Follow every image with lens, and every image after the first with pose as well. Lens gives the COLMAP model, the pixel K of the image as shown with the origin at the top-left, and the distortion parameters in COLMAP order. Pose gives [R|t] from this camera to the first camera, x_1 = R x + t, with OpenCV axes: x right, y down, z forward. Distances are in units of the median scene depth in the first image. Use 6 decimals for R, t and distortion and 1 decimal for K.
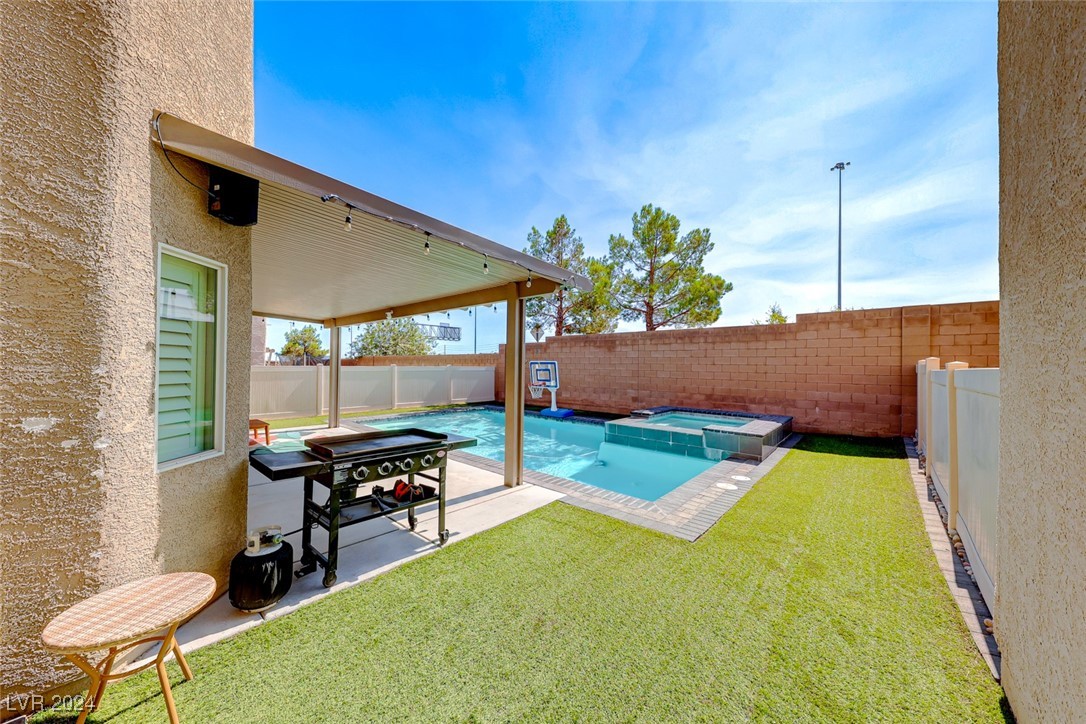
lens RADIAL K [[364.3, 0, 542.2], [0, 364.3, 365.3], [0, 0, 1]] dist [0.008517, -0.000151]
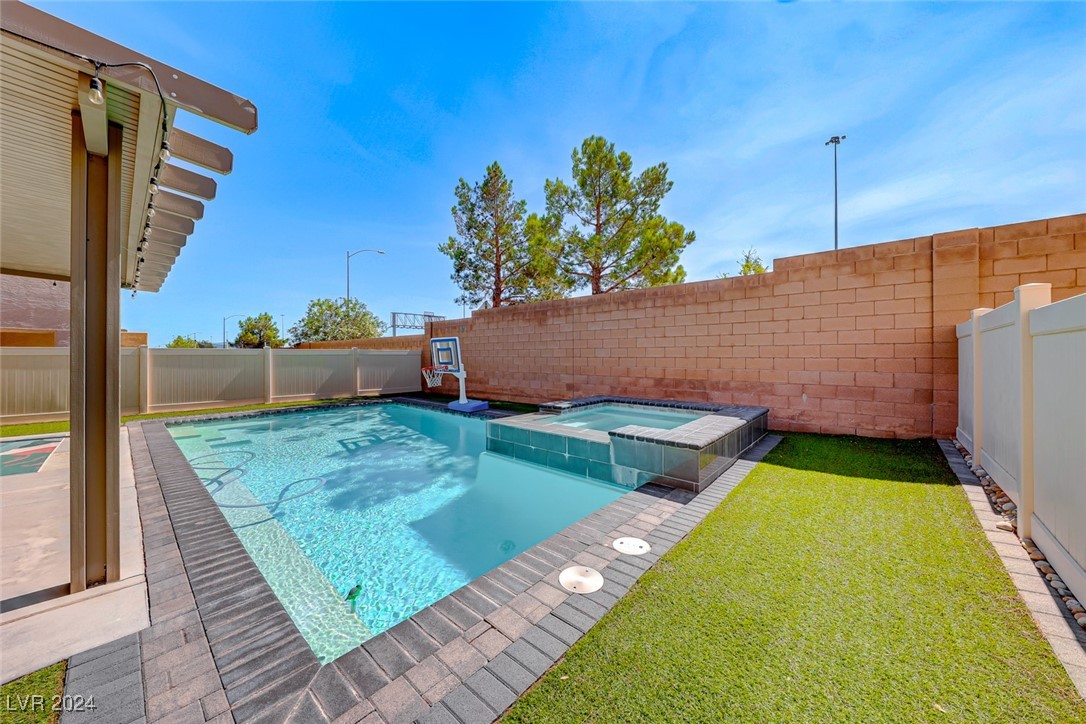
lens RADIAL K [[368.0, 0, 537.1], [0, 368.0, 356.8], [0, 0, 1]] dist [0.008280, -0.003782]
pose [[0.999906, -0.013731, -0.000652, 0.214068], [0.013734, 0.999894, 0.004886, 0.029744], [0.000585, -0.004894, 0.999988, 0.263126]]
